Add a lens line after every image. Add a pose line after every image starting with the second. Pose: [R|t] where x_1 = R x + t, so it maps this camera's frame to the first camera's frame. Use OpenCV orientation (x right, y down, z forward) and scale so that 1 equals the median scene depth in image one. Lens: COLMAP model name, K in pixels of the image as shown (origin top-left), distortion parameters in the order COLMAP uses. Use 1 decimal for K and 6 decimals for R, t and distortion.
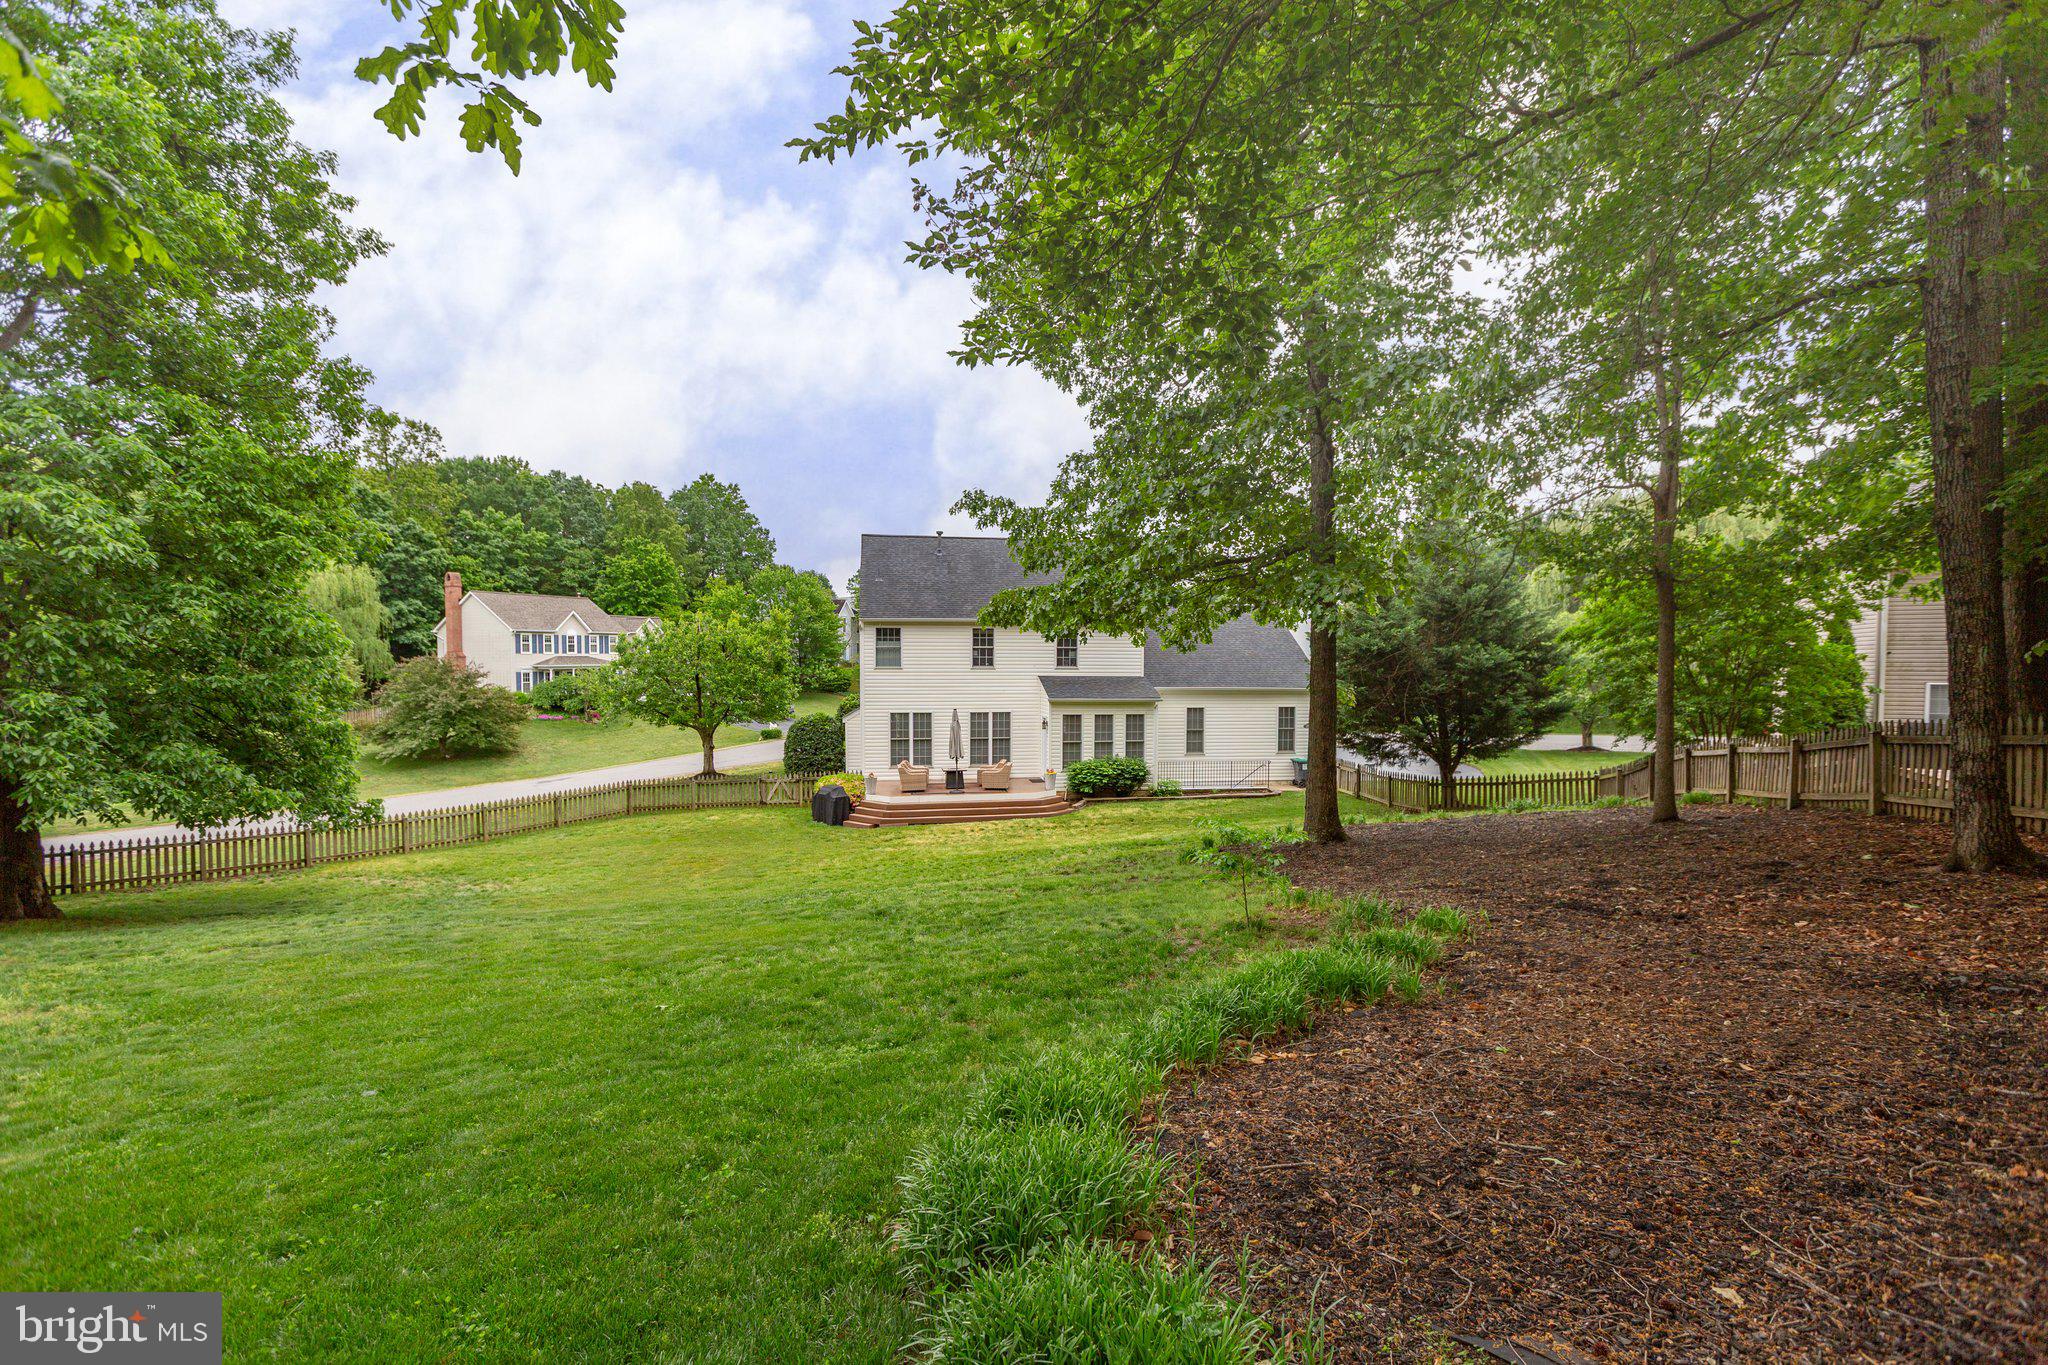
lens RADIAL K [[911.1, 0, 1069.0], [0, 911.1, 675.0], [0, 0, 1]] dist [0.000532, 0.000779]
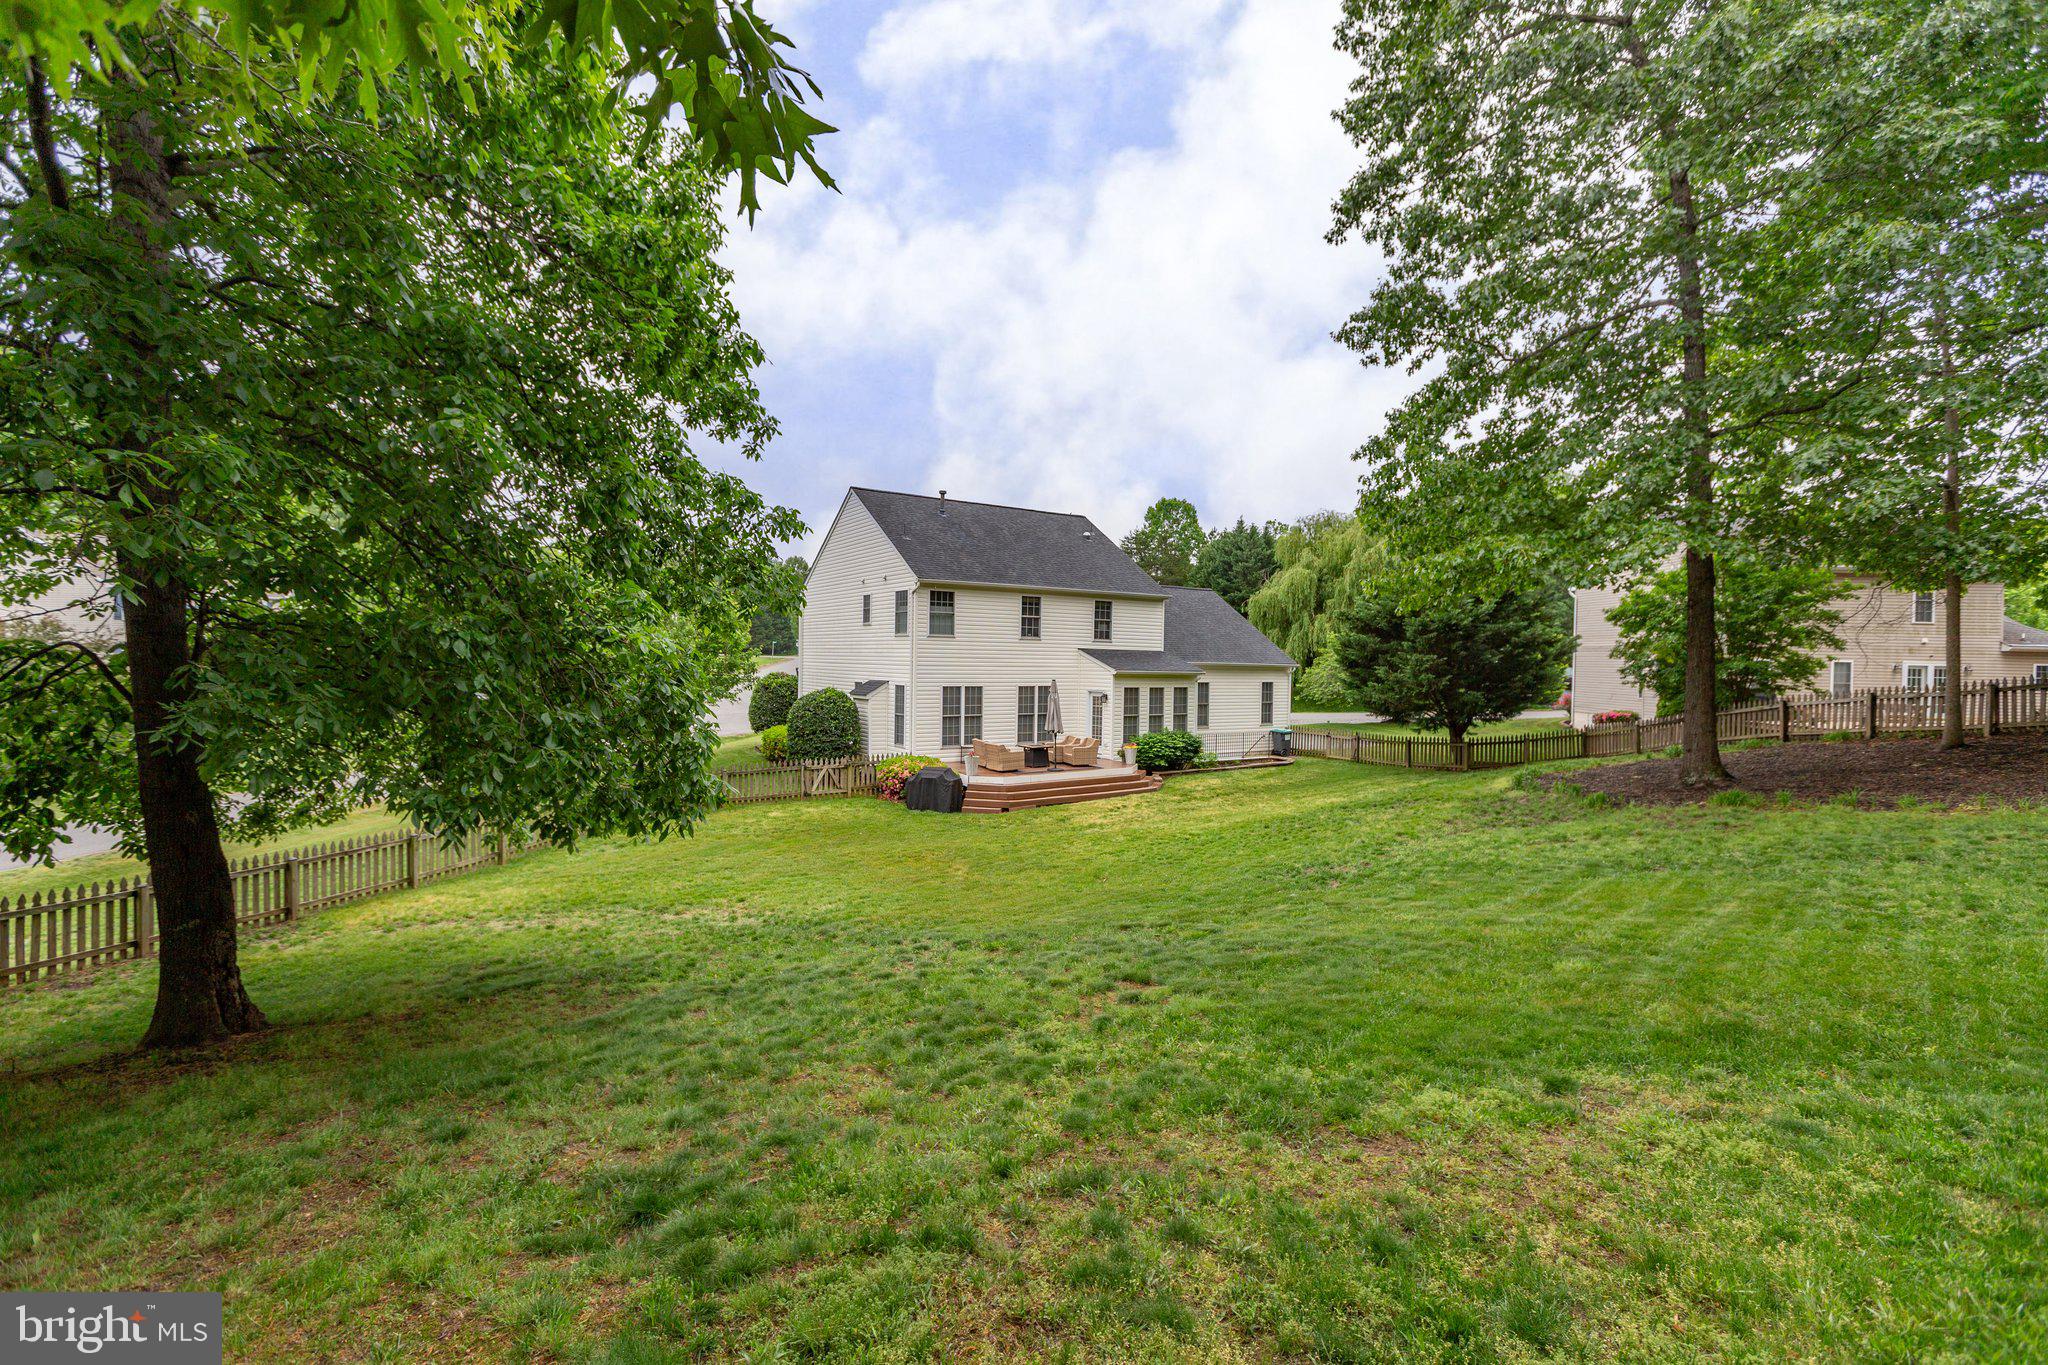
lens RADIAL K [[911.1, 0, 1069.0], [0, 911.1, 675.0], [0, 0, 1]] dist [0.000532, 0.000779]
pose [[0.909930, 0.002003, 0.414758, -0.453258], [-0.001282, 0.999997, -0.002016, 0.031742], [-0.414761, 0.001302, 0.909930, 0.137033]]
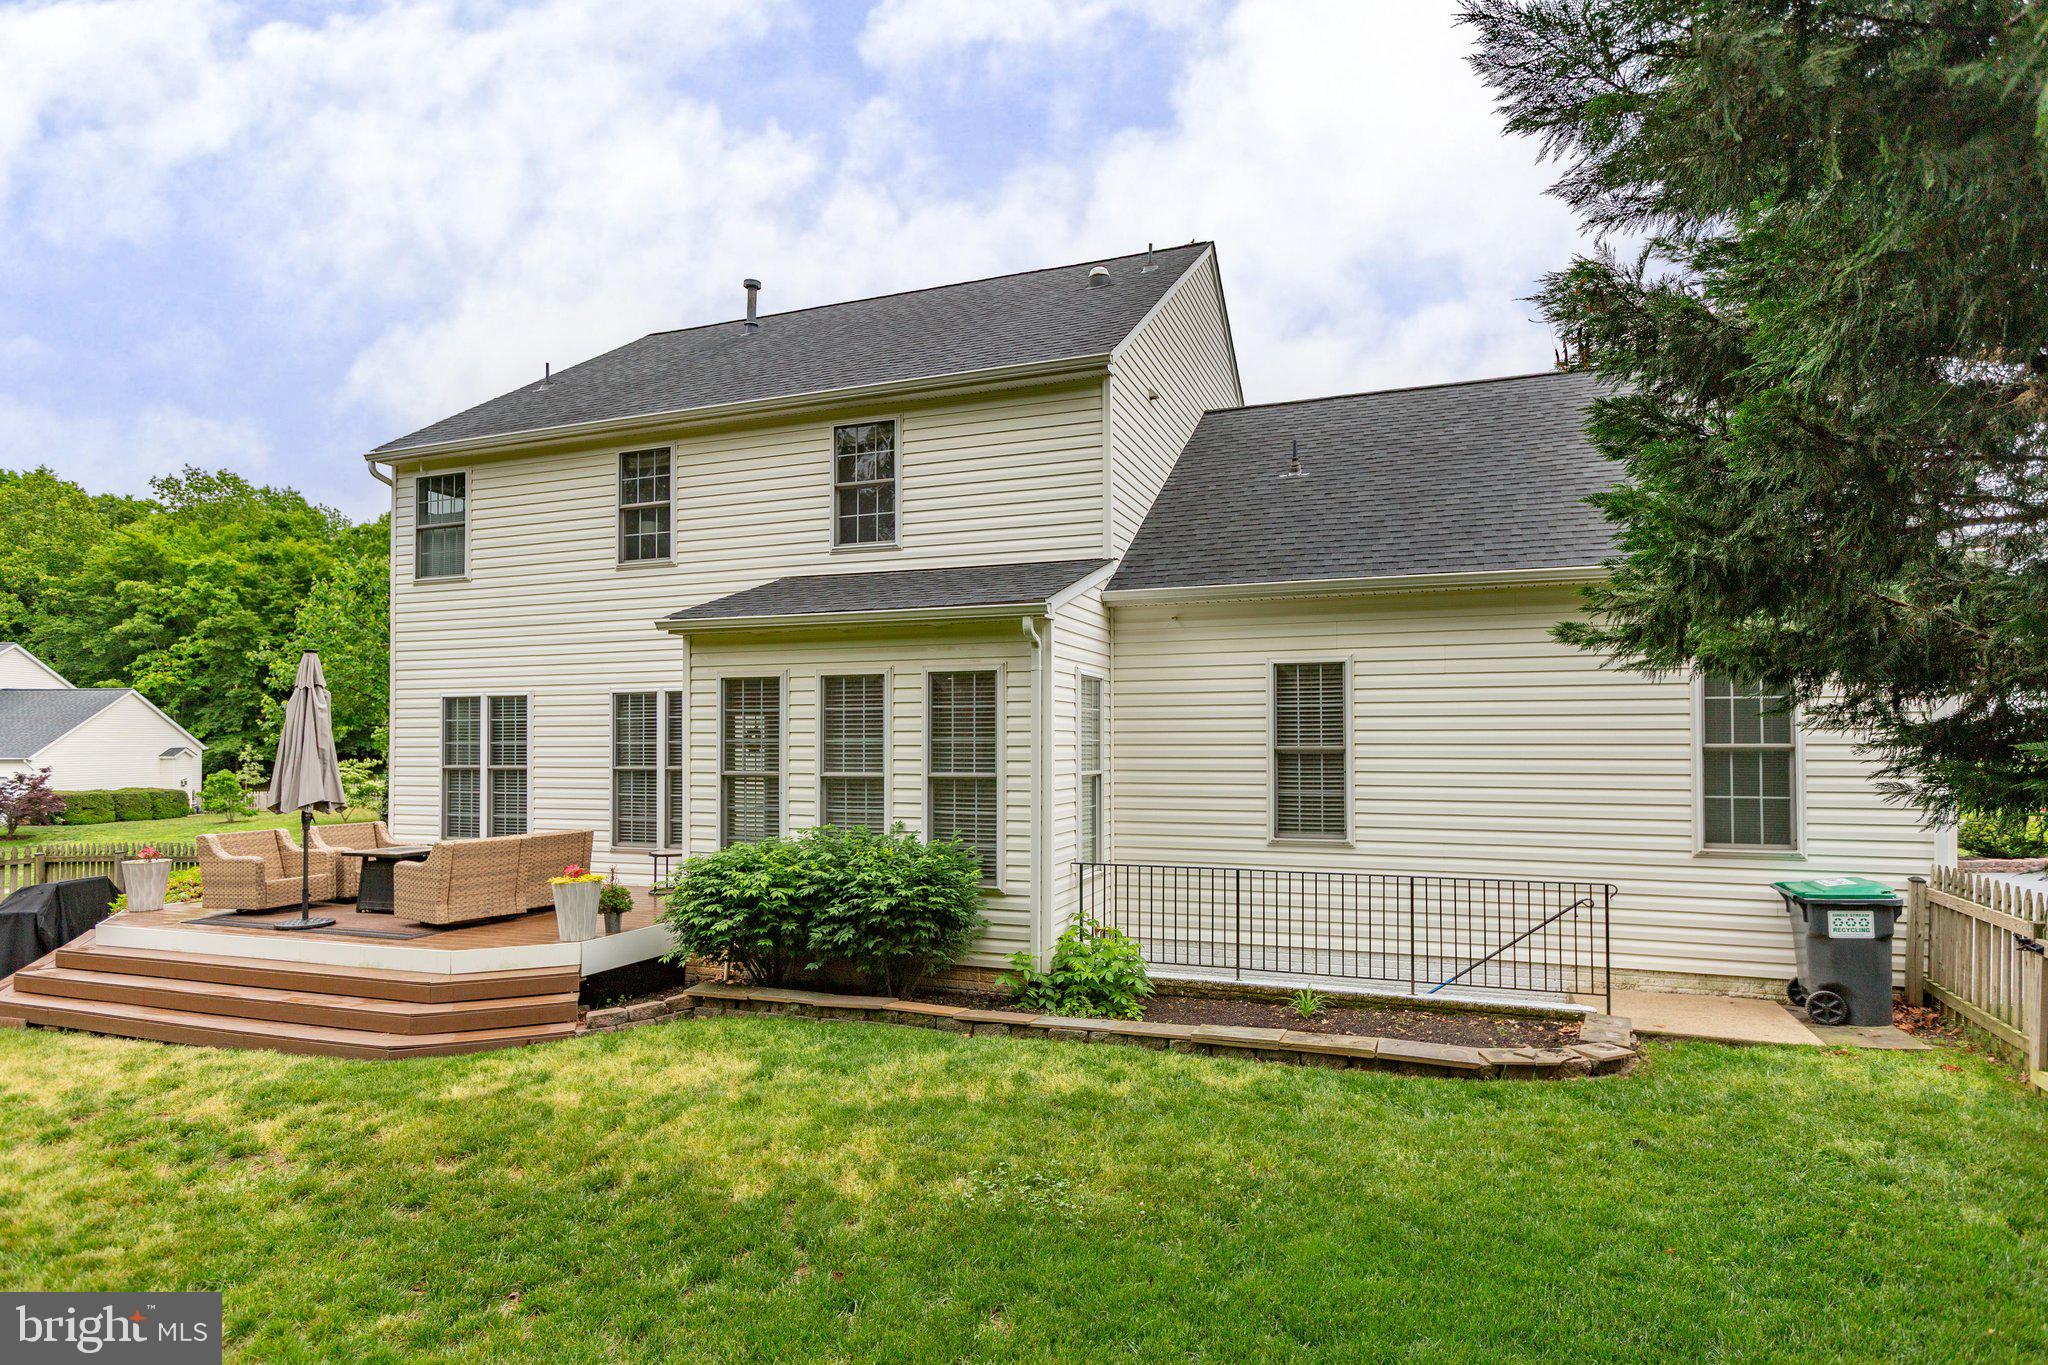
lens RADIAL K [[1054.3, 0, 1059.5], [0, 1054.3, 713.4], [0, 0, 1]] dist [0.002014, -0.000310]
pose [[0.858435, -0.023714, -0.512374, 0.248098], [0.000431, 0.998964, -0.045512, 0.068166], [0.512923, 0.038848, 0.857555, 0.753453]]
